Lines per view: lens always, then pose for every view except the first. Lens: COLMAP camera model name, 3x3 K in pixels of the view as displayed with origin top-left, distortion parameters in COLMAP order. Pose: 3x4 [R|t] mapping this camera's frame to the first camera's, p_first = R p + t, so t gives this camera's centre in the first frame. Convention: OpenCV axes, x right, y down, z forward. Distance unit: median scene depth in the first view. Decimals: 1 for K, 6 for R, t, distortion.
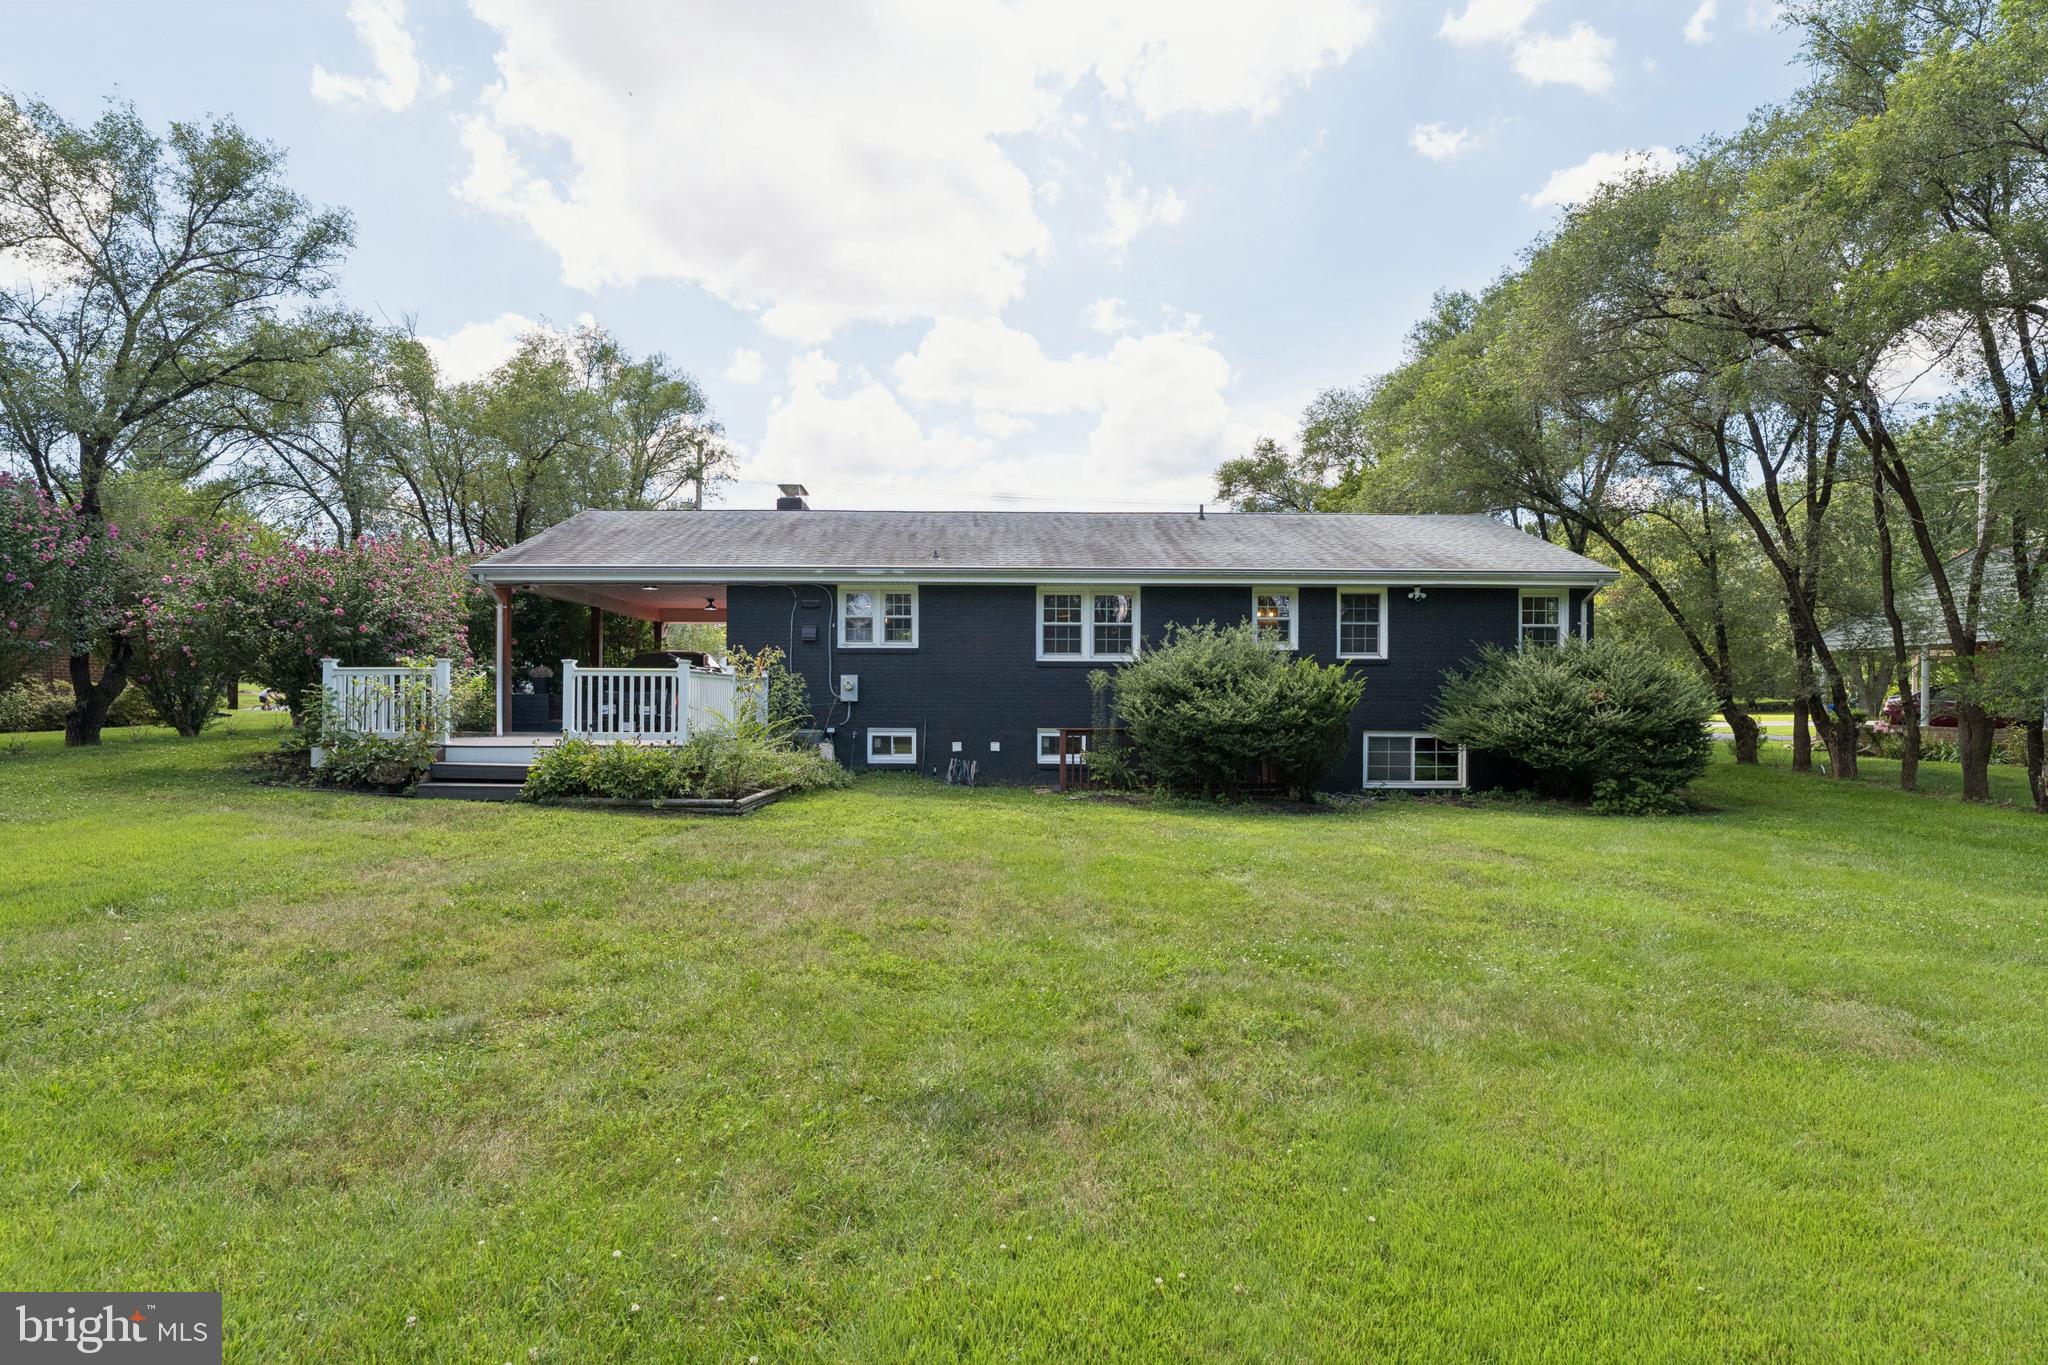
lens RADIAL K [[1015.6, 0, 1024.0], [0, 1015.6, 682.5], [0, 0, 1]] dist [0.000587, -0.000059]
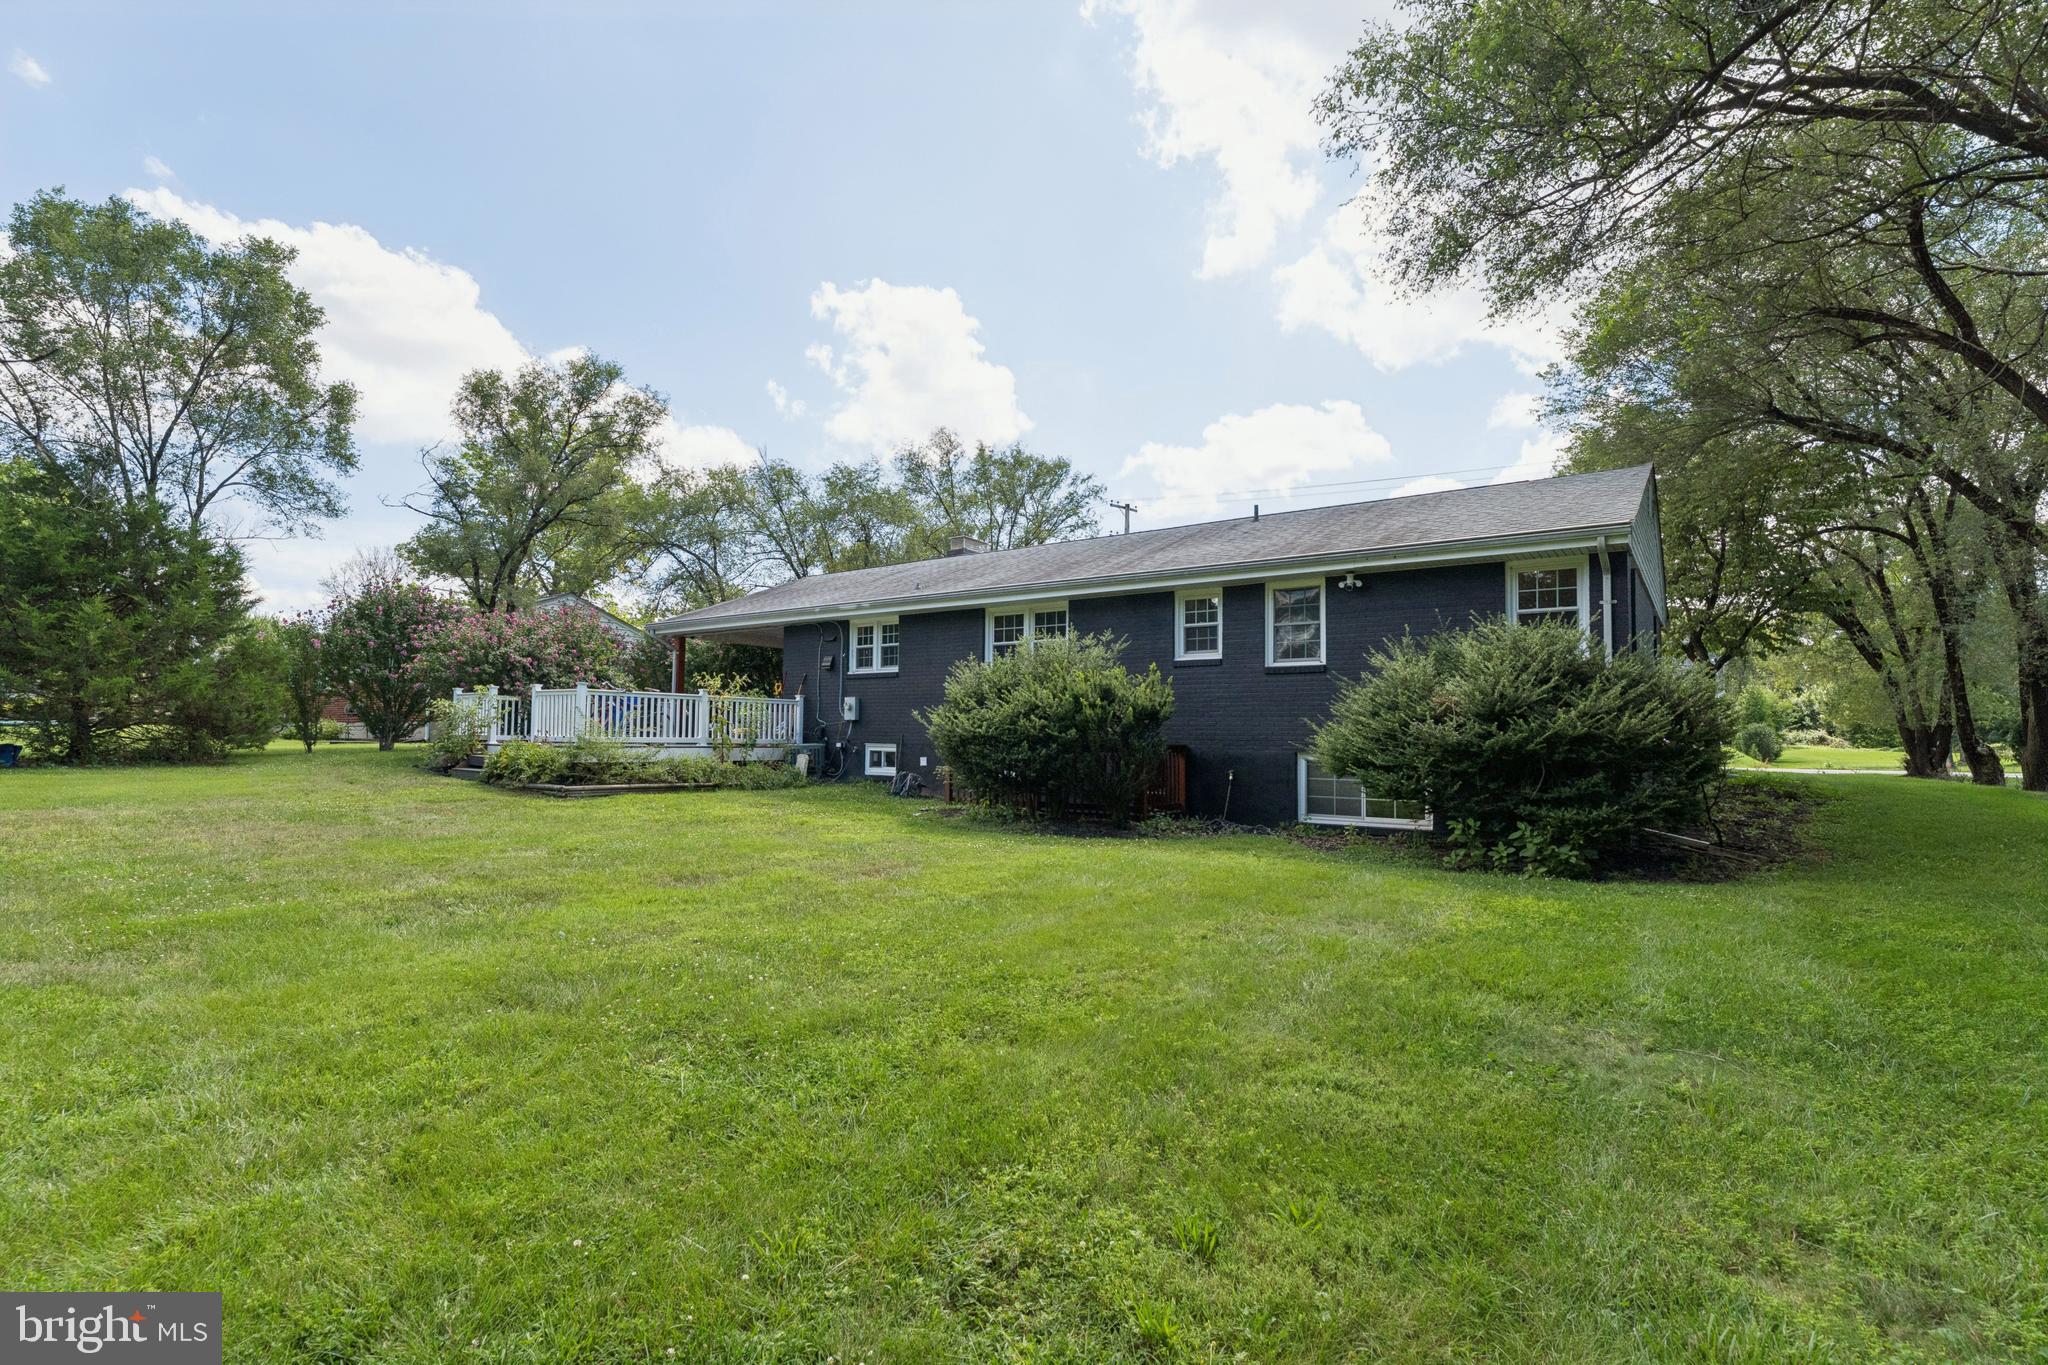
lens RADIAL K [[937.7, 0, 1025.0], [0, 937.7, 721.2], [0, 0, 1]] dist [-0.002857, -0.000212]
pose [[0.808774, -0.005065, -0.588098, 0.609820], [0.000496, 0.999968, -0.007931, 0.028078], [0.588119, 0.006123, 0.808751, 0.253511]]
